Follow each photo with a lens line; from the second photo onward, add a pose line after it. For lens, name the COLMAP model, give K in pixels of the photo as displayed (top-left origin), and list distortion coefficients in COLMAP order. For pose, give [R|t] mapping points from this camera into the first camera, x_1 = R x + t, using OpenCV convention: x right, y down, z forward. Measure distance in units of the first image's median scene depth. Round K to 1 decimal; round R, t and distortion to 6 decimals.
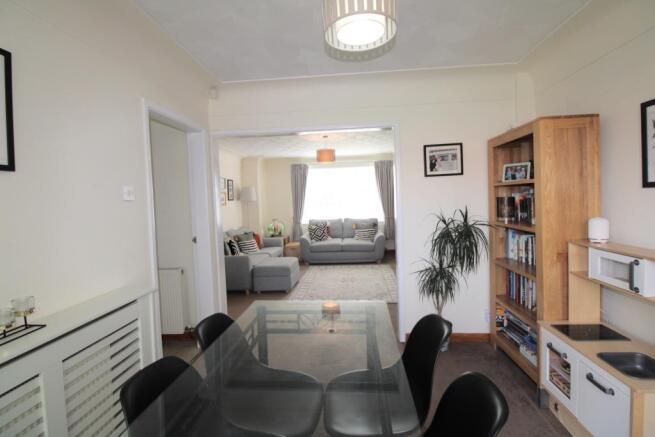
lens RADIAL K [[304.1, 0, 327.9], [0, 304.1, 208.9], [0, 0, 1]] dist [-0.002272, -0.010624]
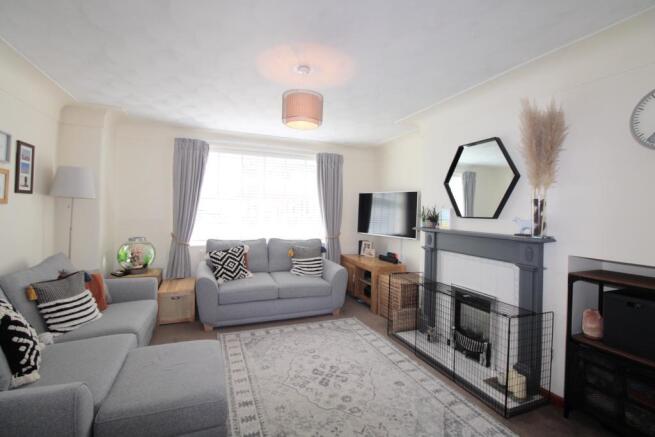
lens RADIAL K [[304.1, 0, 327.9], [0, 304.1, 208.9], [0, 0, 1]] dist [-0.002272, -0.010624]
pose [[0.891194, 0.056900, 0.450040, -0.122802], [-0.040808, 0.998136, -0.045387, -0.004853], [-0.451783, 0.022083, 0.891855, 0.415935]]
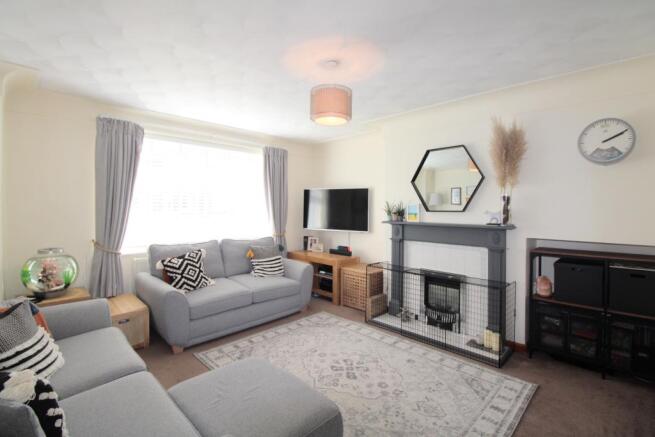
lens RADIAL K [[304.1, 0, 327.9], [0, 304.1, 208.9], [0, 0, 1]] dist [-0.002272, -0.010624]
pose [[0.640957, 0.033195, 0.766858, -0.250518], [-0.005814, 0.999246, -0.038395, -0.003733], [-0.767554, 0.020151, 0.640667, 0.518098]]
